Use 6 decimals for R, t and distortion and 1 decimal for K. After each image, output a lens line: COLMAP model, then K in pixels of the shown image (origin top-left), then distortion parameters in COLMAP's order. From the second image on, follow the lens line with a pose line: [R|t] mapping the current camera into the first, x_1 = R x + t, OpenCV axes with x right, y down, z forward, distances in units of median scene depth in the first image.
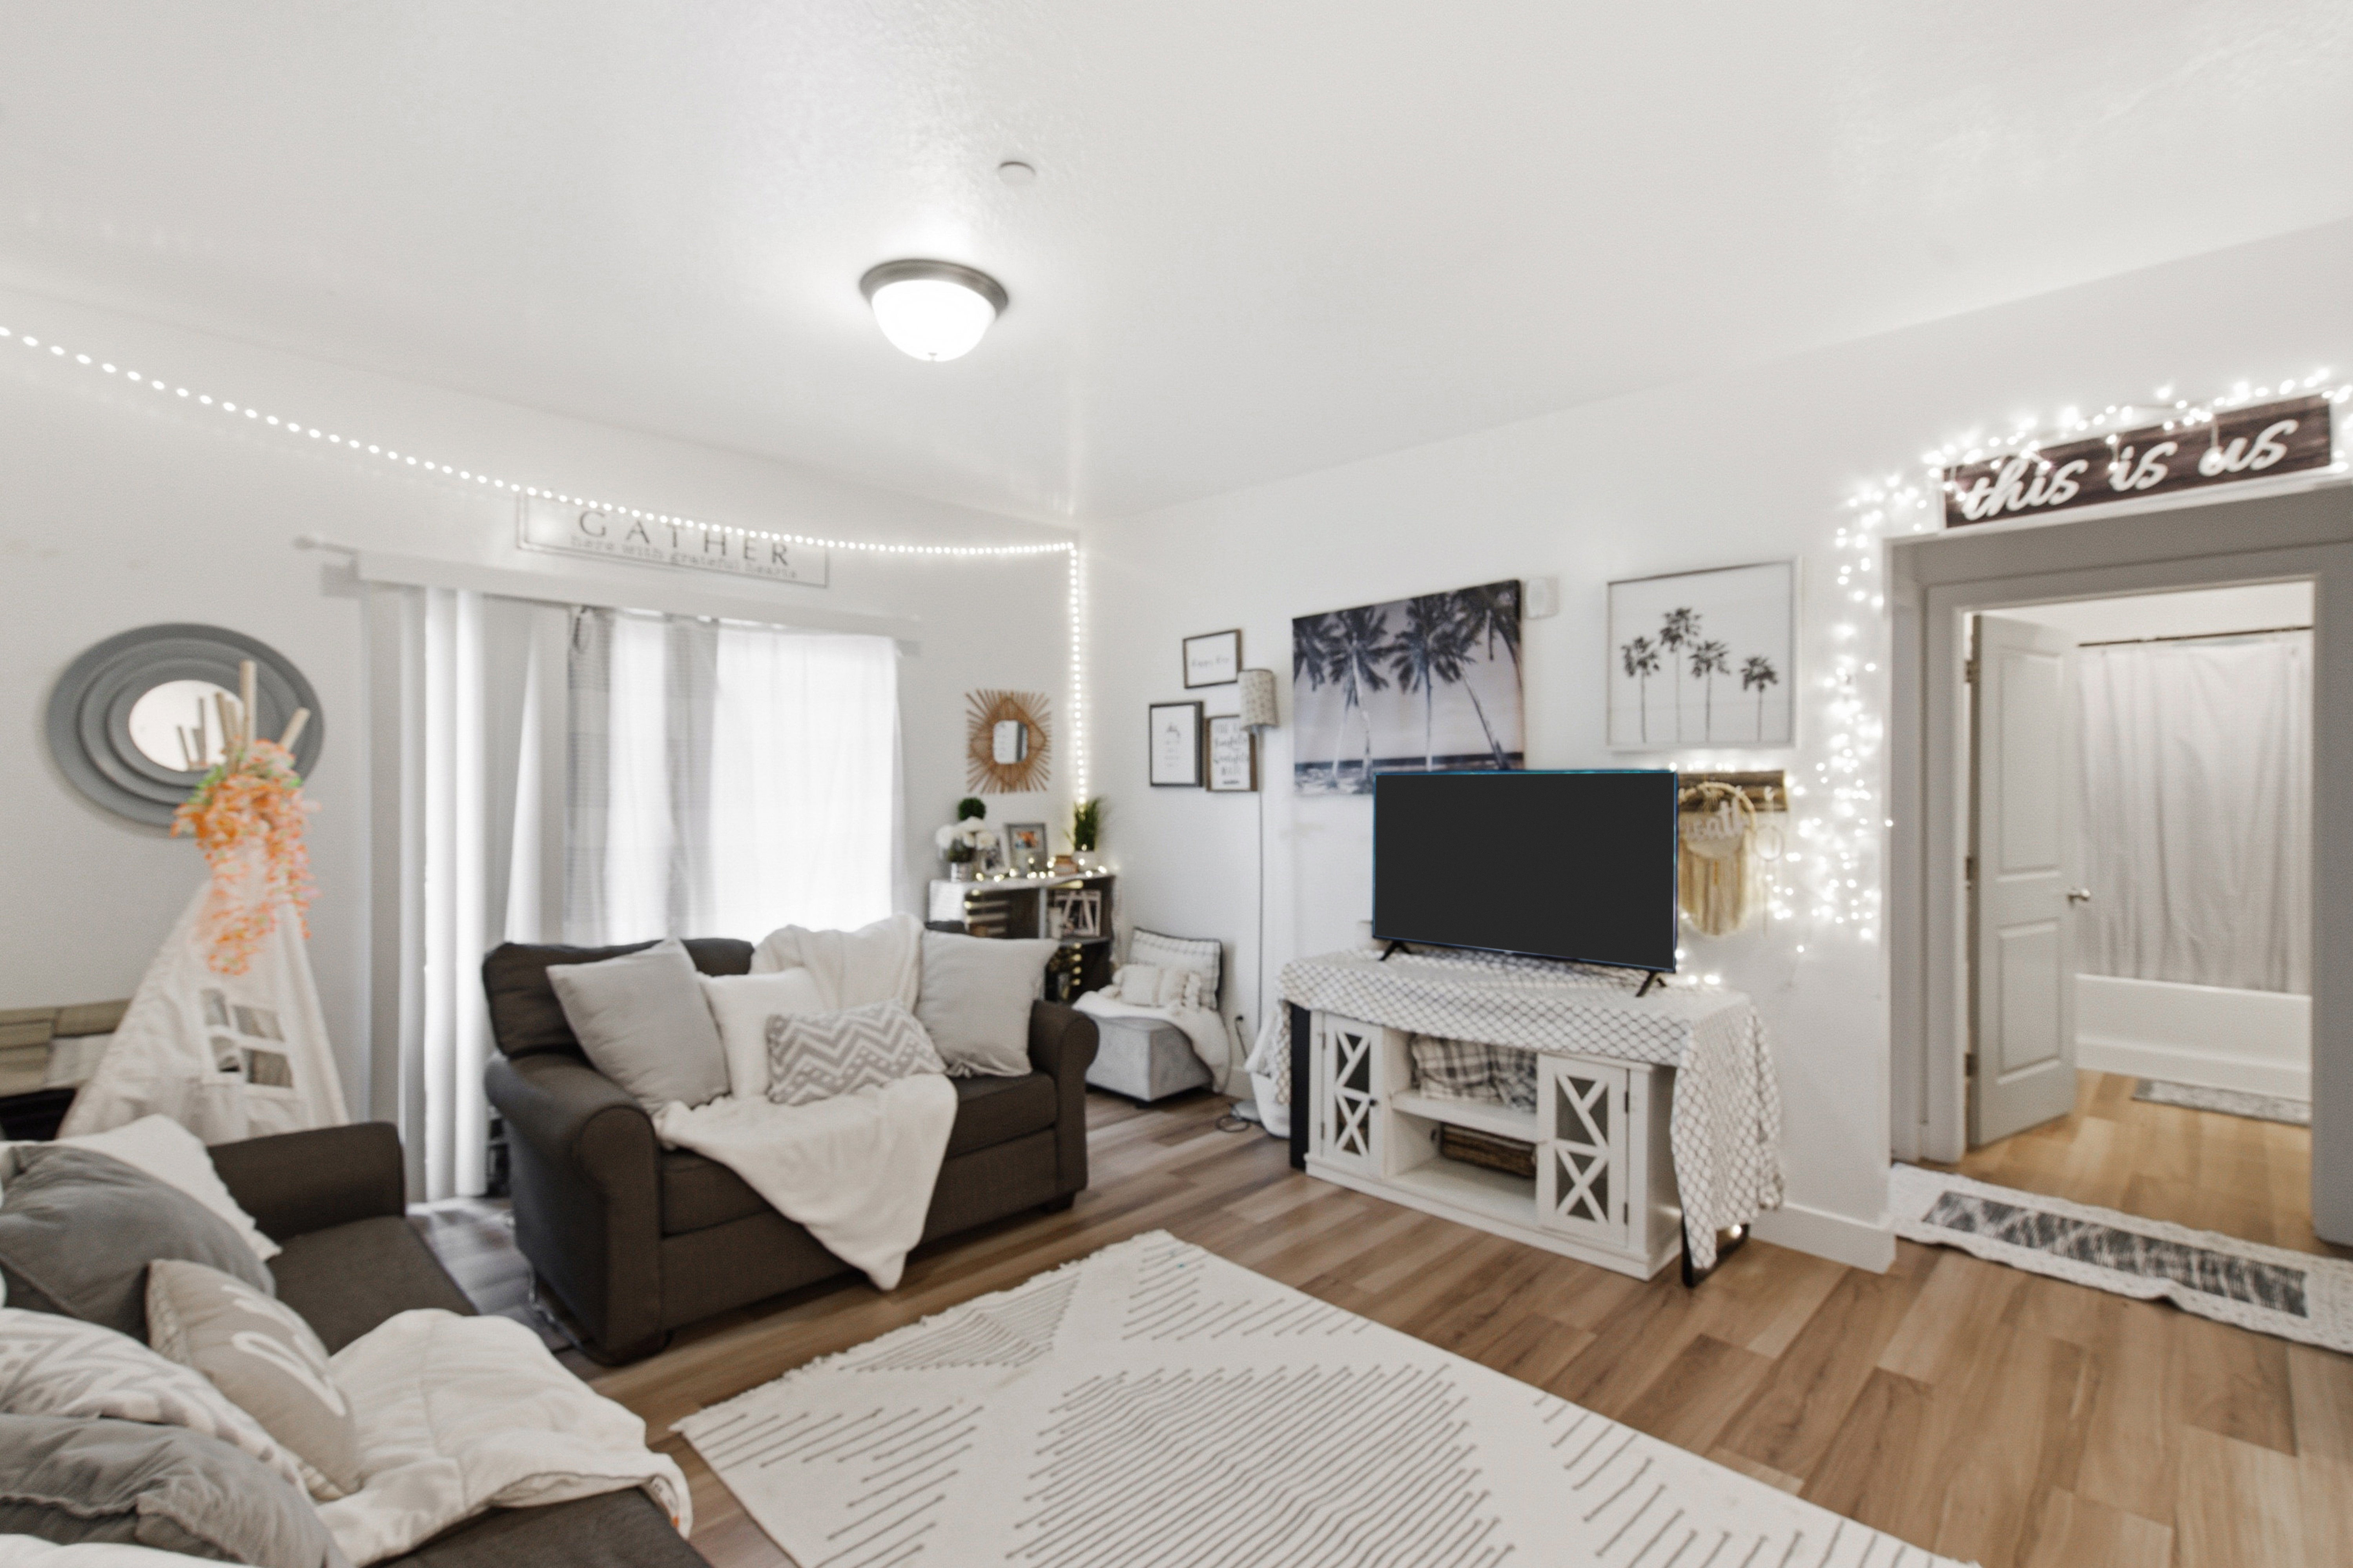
lens RADIAL K [[1072.9, 0, 1165.8], [0, 1072.9, 784.4], [0, 0, 1]] dist [0.004789, -0.001615]
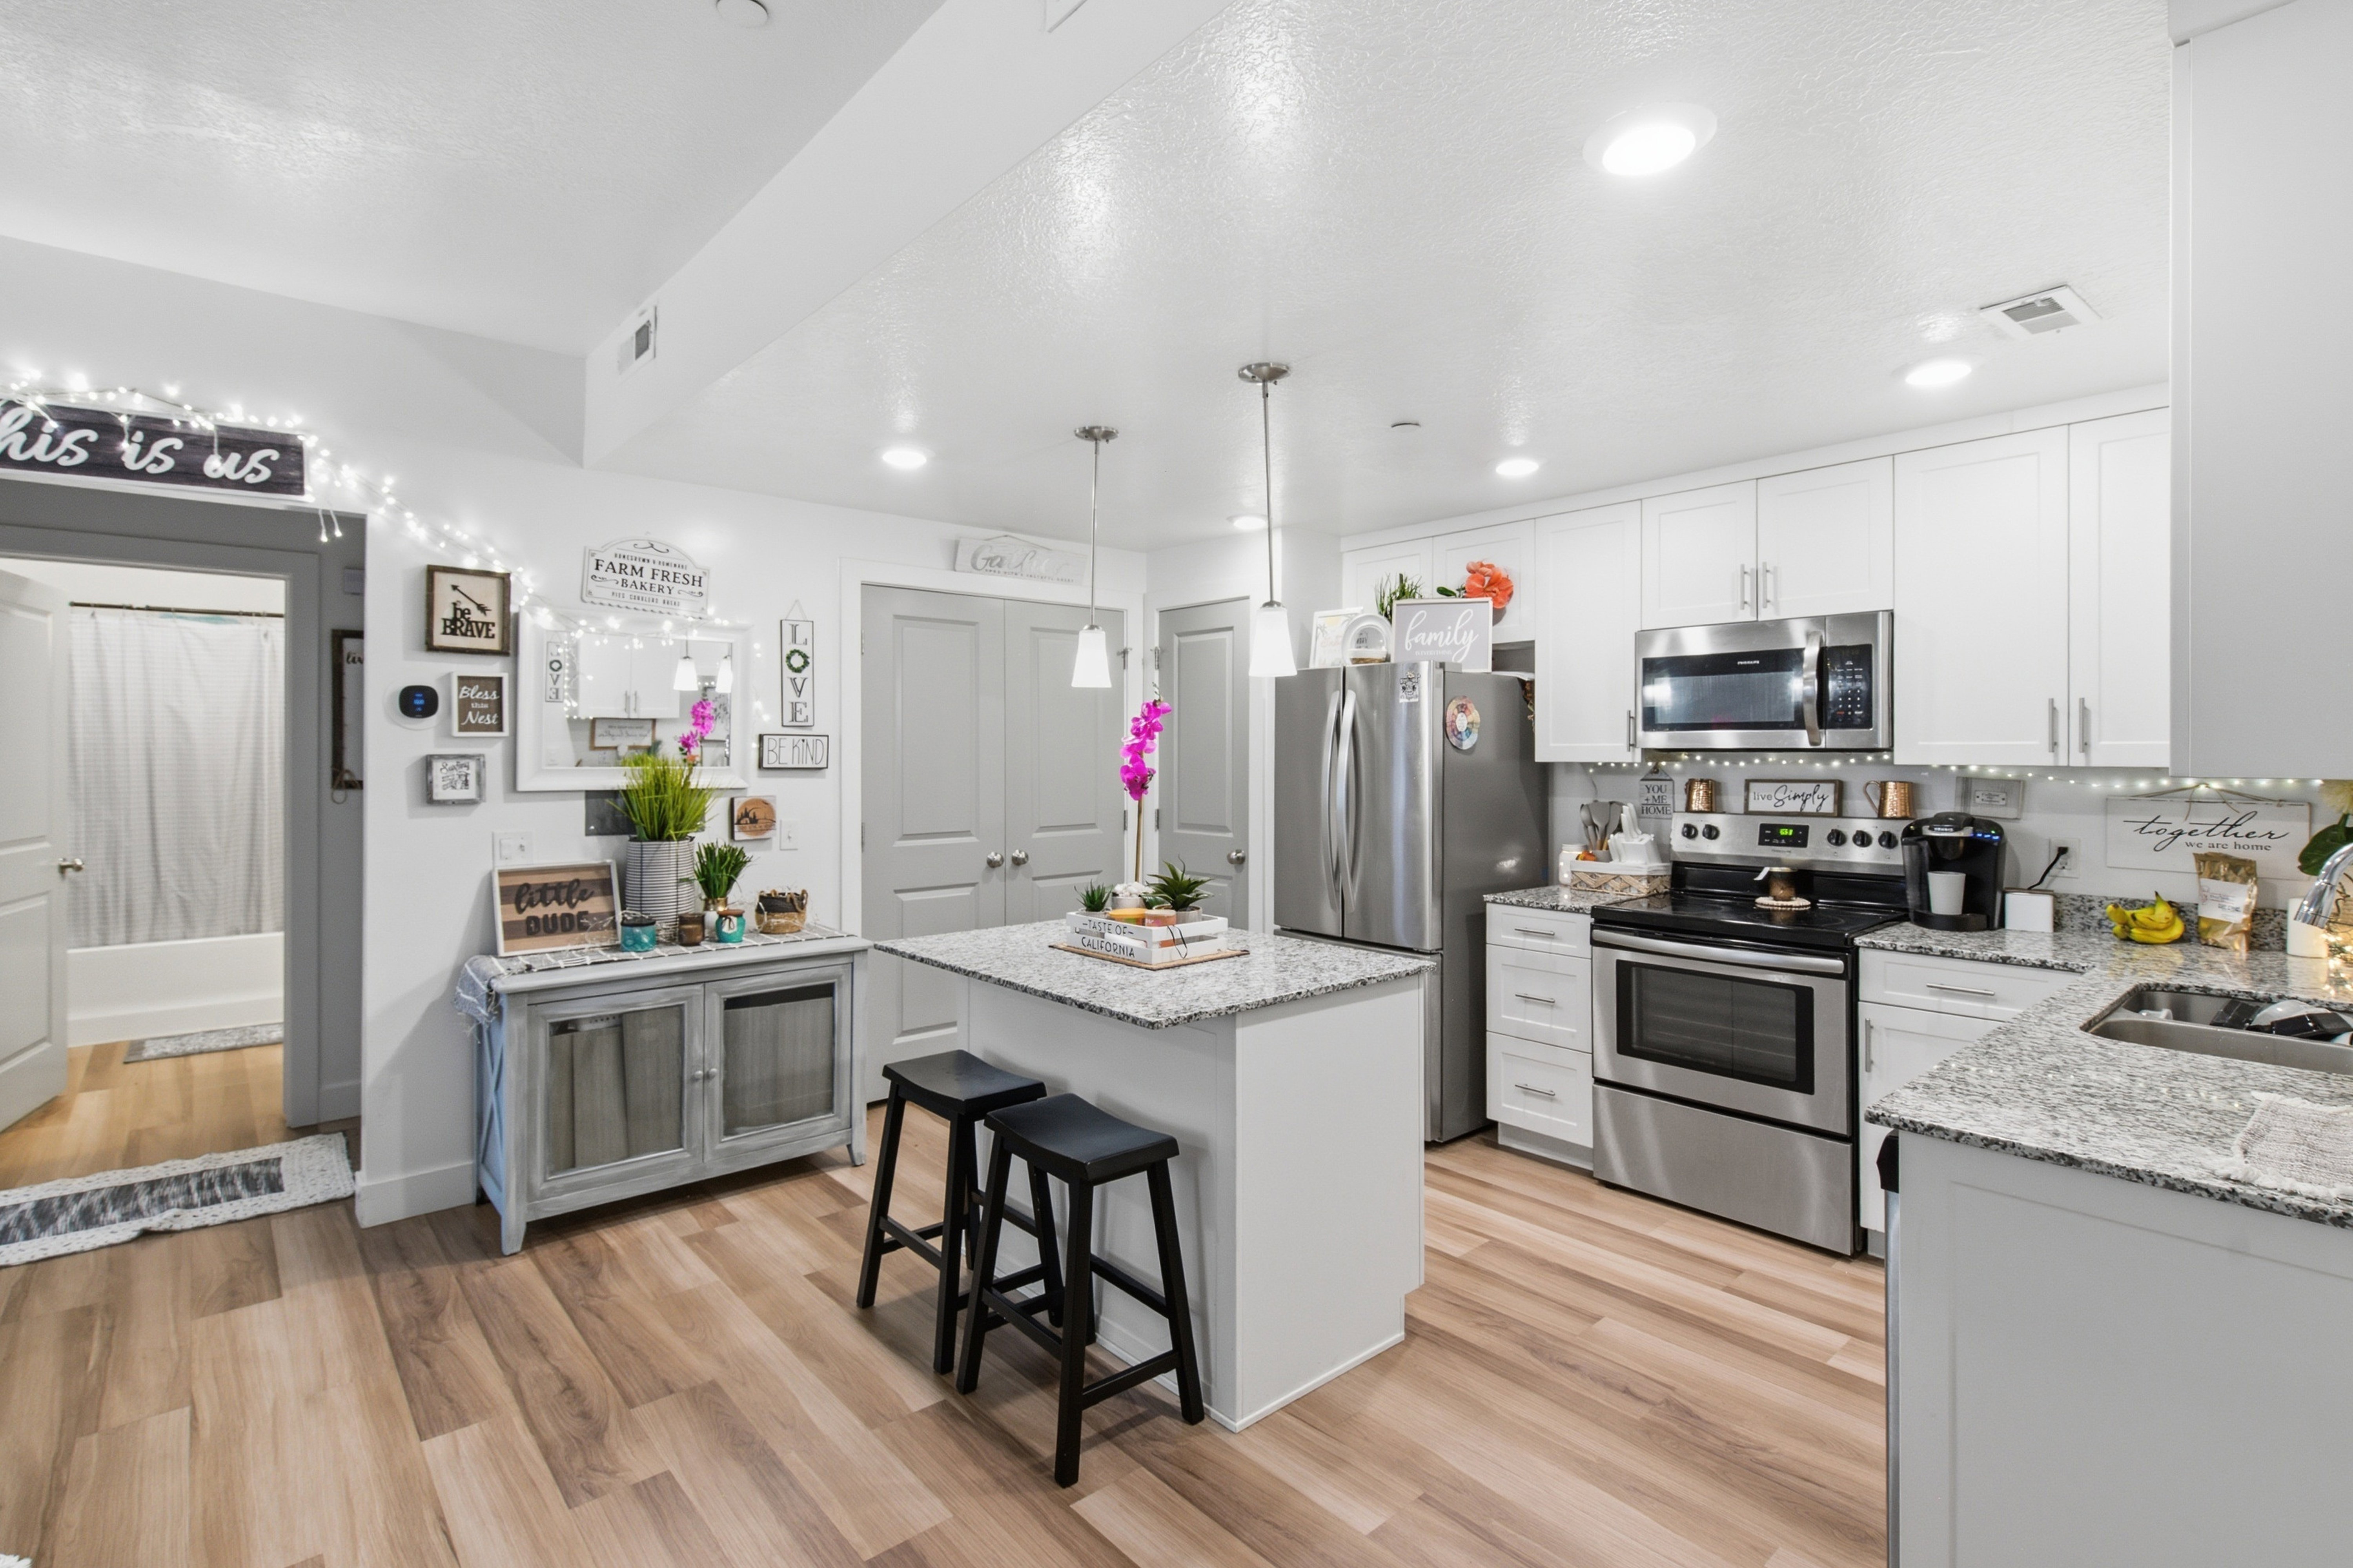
lens RADIAL K [[1117.7, 0, 1155.6], [0, 1117.7, 750.8], [0, 0, 1]] dist [0.011061, -0.002743]
pose [[0.085304, -0.001372, 0.996354, -0.105820], [0.001019, 0.999999, 0.001289, 0.000010], [-0.996354, 0.000906, 0.085305, -0.076028]]
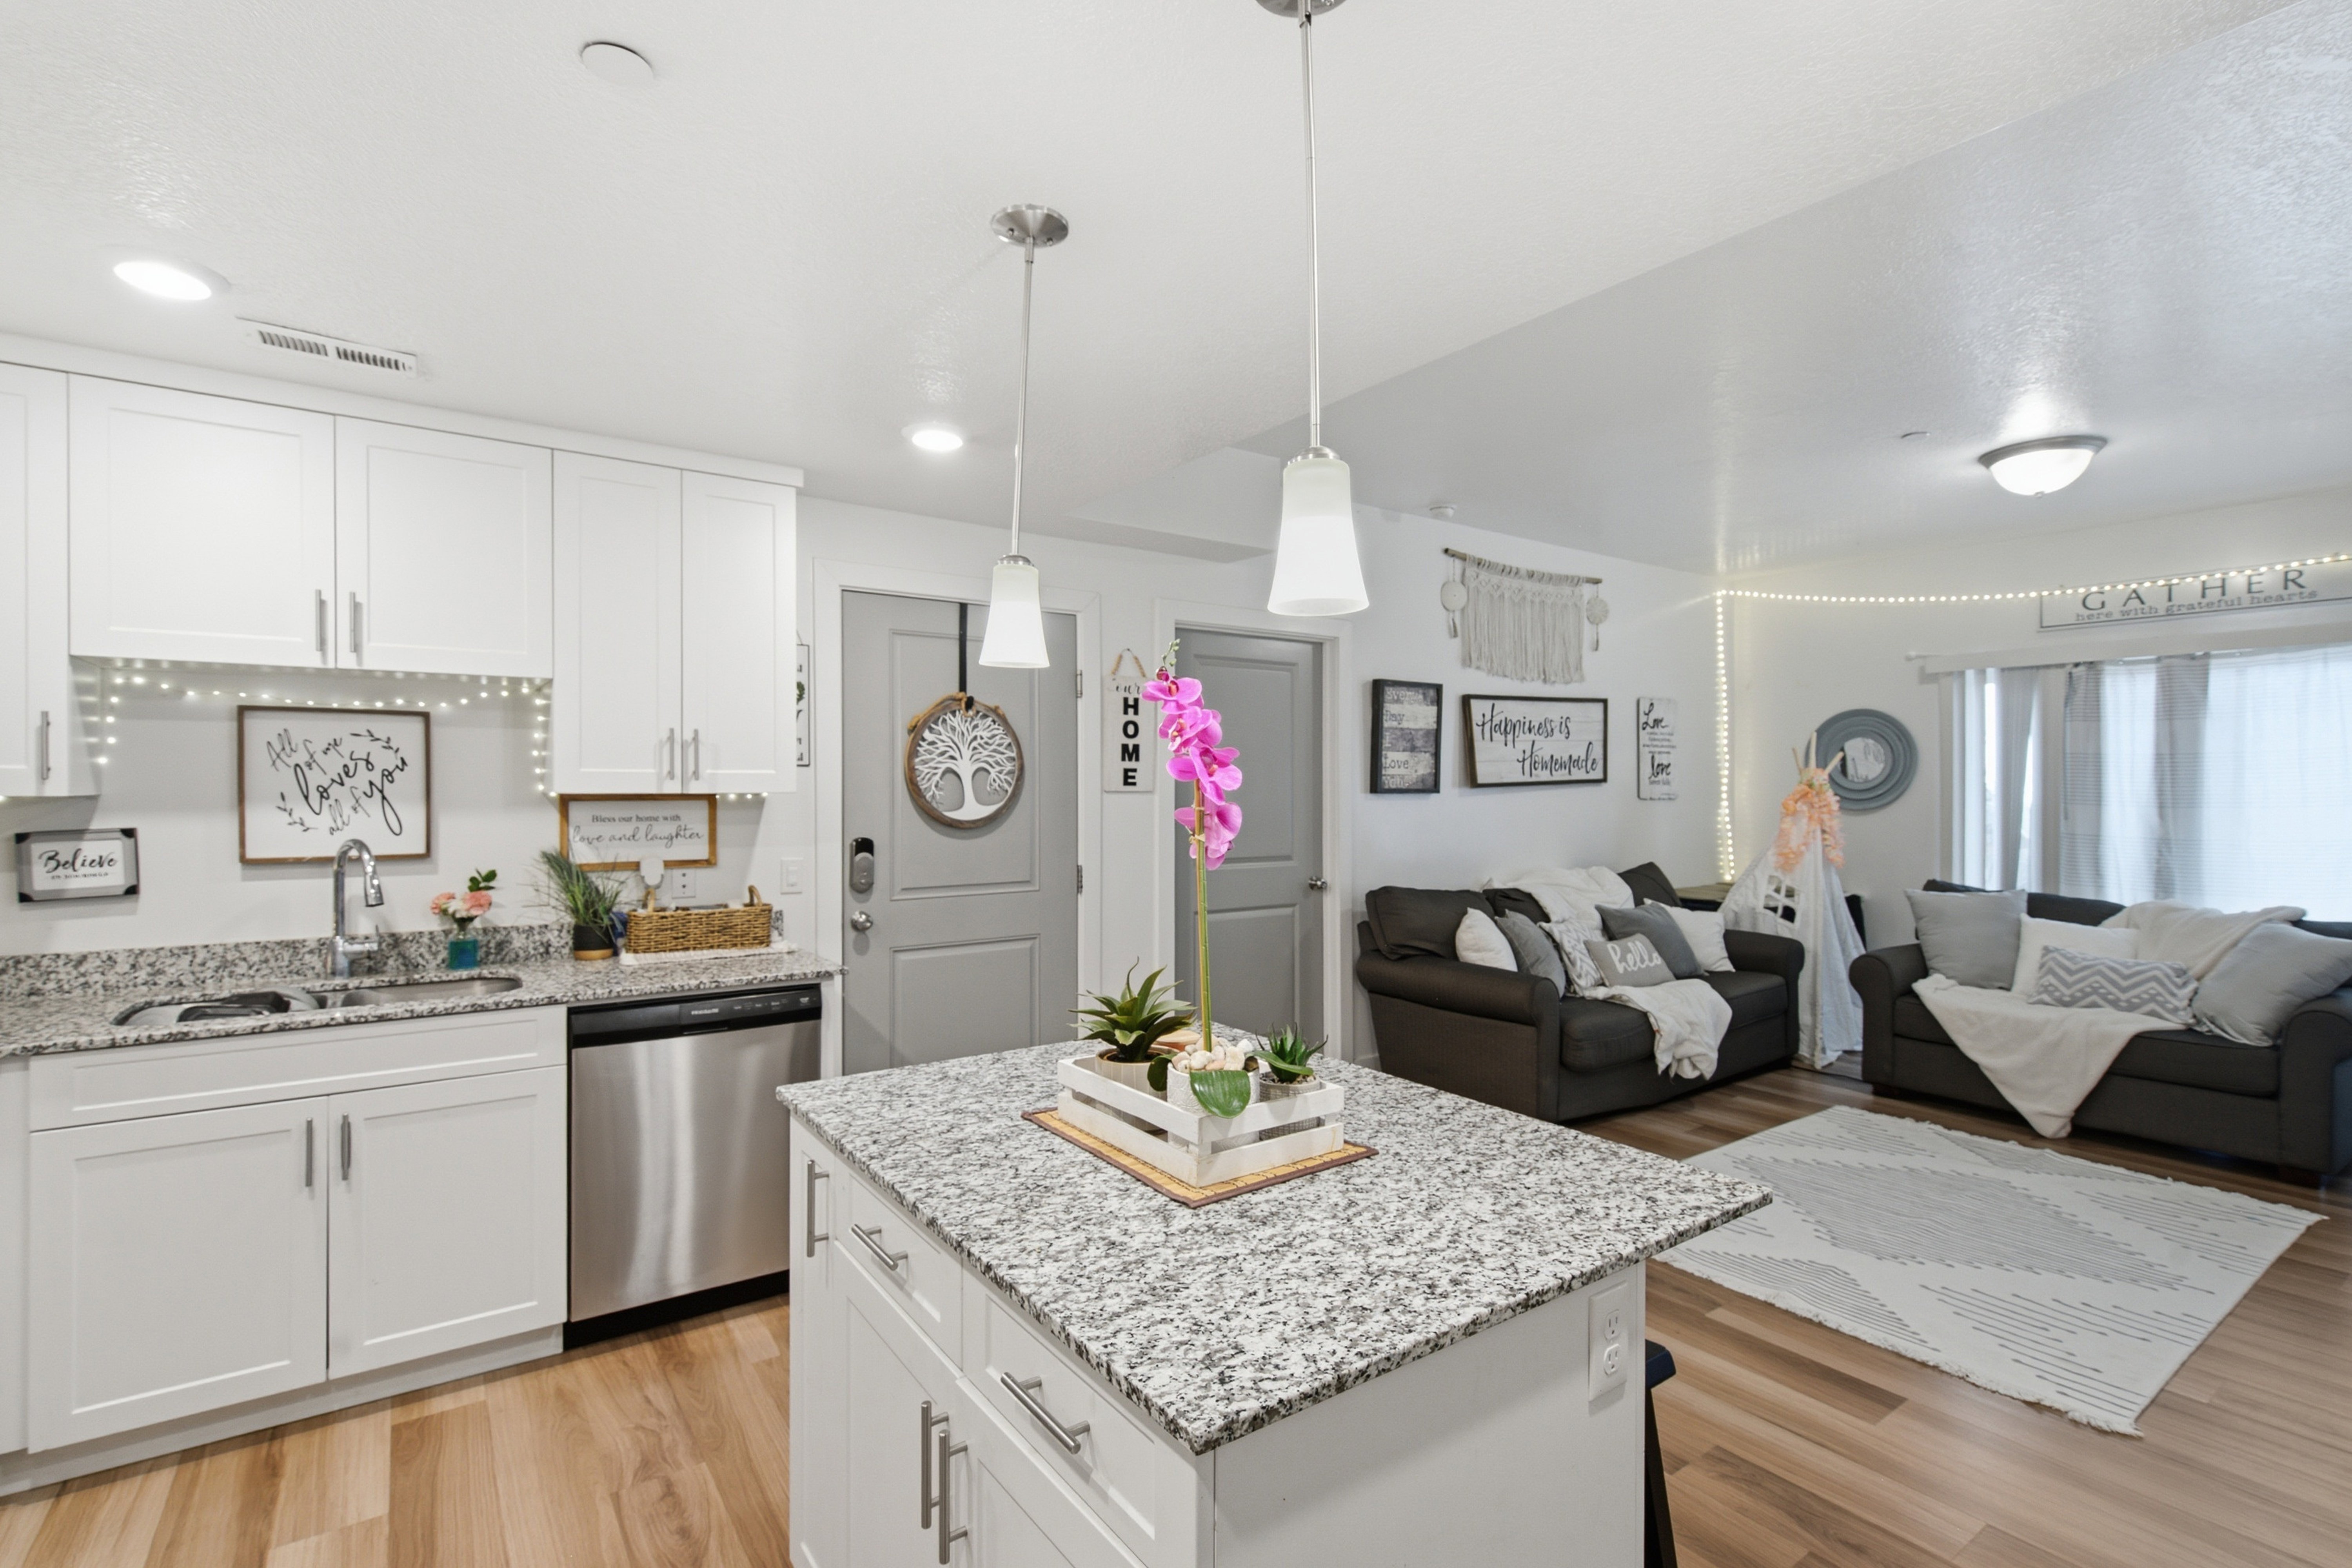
lens RADIAL K [[1072.6, 0, 1174.1], [0, 1072.6, 791.6], [0, 0, 1]] dist [0.004789, -0.001615]
pose [[-0.171163, -0.000375, -0.985243, 1.335282], [-0.003504, 0.999994, 0.000228, 0.008996], [0.985236, 0.003491, -0.171163, 0.090383]]
